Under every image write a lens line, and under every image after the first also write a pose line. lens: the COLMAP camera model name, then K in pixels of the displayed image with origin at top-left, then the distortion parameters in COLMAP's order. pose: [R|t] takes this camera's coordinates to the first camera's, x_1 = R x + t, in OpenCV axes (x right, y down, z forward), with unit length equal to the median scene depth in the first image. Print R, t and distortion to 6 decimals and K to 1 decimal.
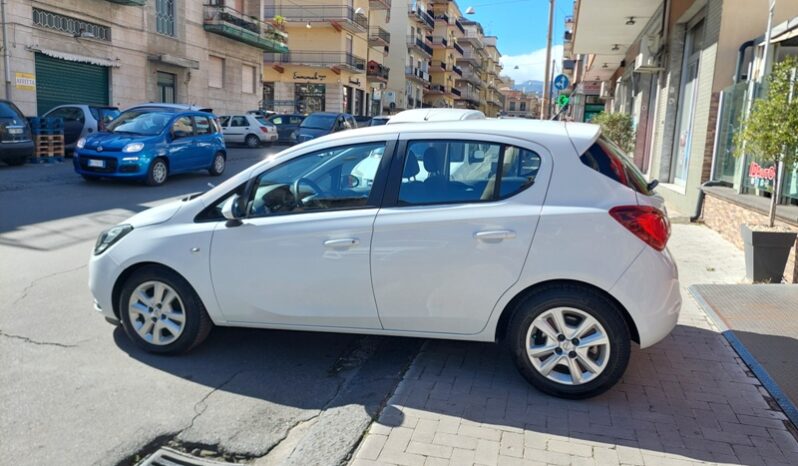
lens RADIAL K [[567.2, 0, 407.7], [0, 567.2, 222.9], [0, 0, 1]] dist [0.068373, -0.065520]
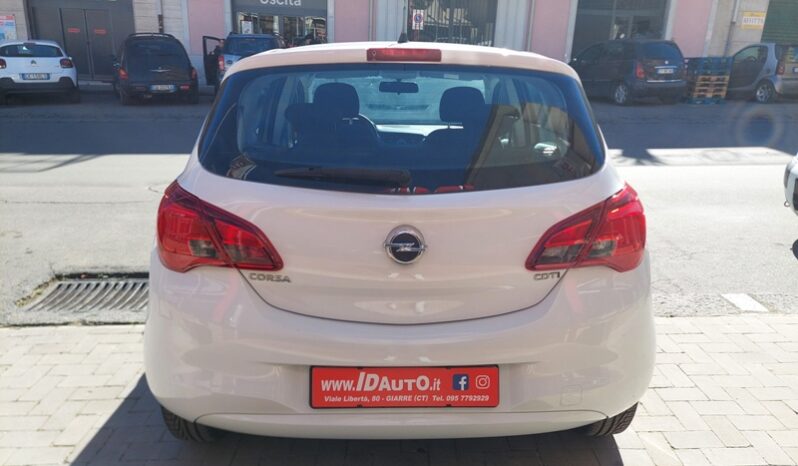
lens RADIAL K [[567.2, 0, 407.7], [0, 567.2, 222.9], [0, 0, 1]] dist [0.068373, -0.065520]
pose [[0.293354, 0.251559, -0.922313, 0.380525], [-0.164687, 0.963634, 0.210448, -0.056915], [0.941712, 0.090157, 0.324114, 0.384438]]
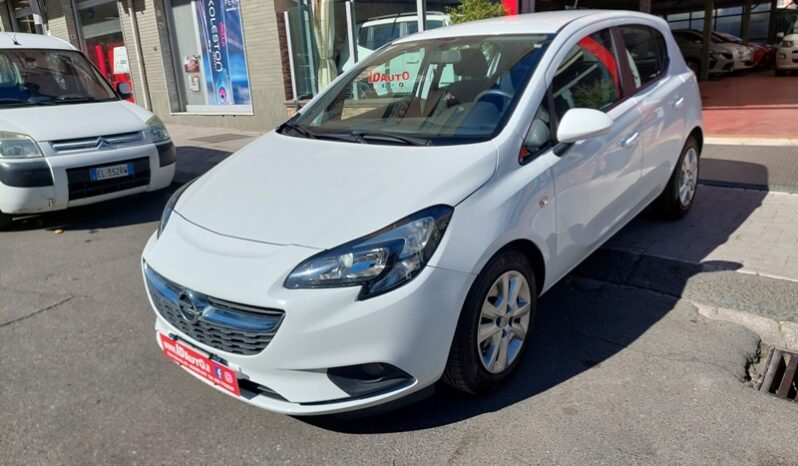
lens RADIAL K [[568.4, 0, 401.5], [0, 568.4, 220.1], [0, 0, 1]] dist [0.070629, -0.067399]
pose [[0.415124, -0.295459, 0.860451, -0.459372], [0.212257, 0.951148, 0.224199, -0.053364], [-0.884658, 0.089566, 0.457557, 0.369816]]
